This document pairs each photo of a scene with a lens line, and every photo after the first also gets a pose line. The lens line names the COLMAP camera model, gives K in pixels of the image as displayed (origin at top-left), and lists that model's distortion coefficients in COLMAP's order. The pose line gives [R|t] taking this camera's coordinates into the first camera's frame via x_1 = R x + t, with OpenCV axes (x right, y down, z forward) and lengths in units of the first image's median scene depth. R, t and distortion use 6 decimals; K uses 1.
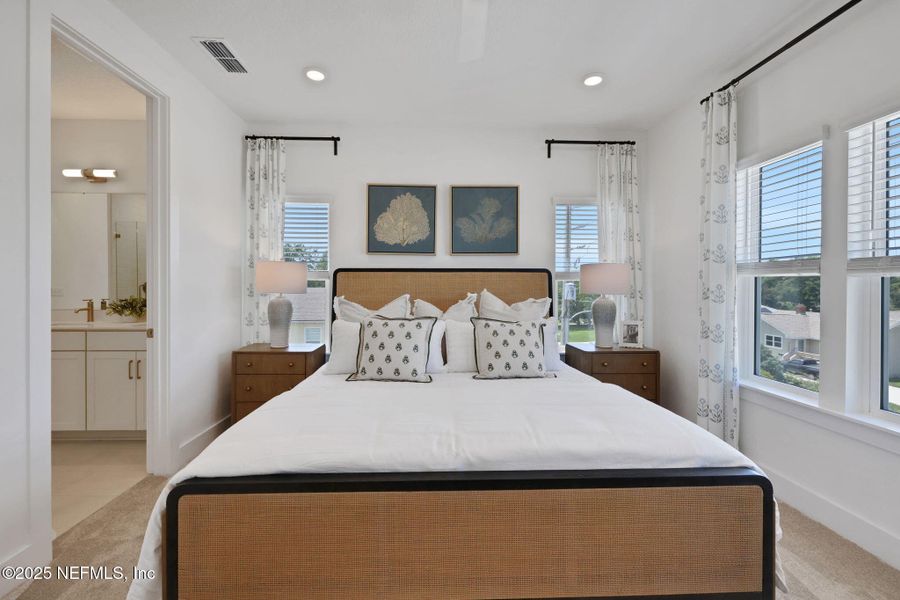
lens RADIAL K [[382.0, 0, 450.7], [0, 382.0, 300.7], [0, 0, 1]] dist [-0.002466, -0.000041]
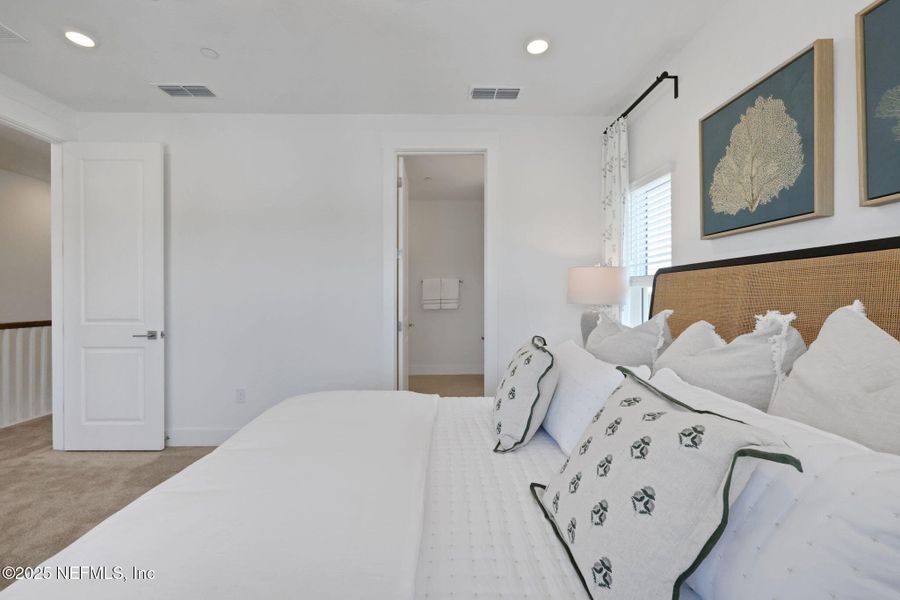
lens RADIAL K [[382.0, 0, 451.5], [0, 382.0, 293.6], [0, 0, 1]] dist [-0.002466, -0.000041]
pose [[-0.022603, -0.004696, -0.999733, 0.402555], [-0.010476, 0.999935, -0.004460, -0.037929], [0.999690, 0.010372, -0.022650, 0.697221]]
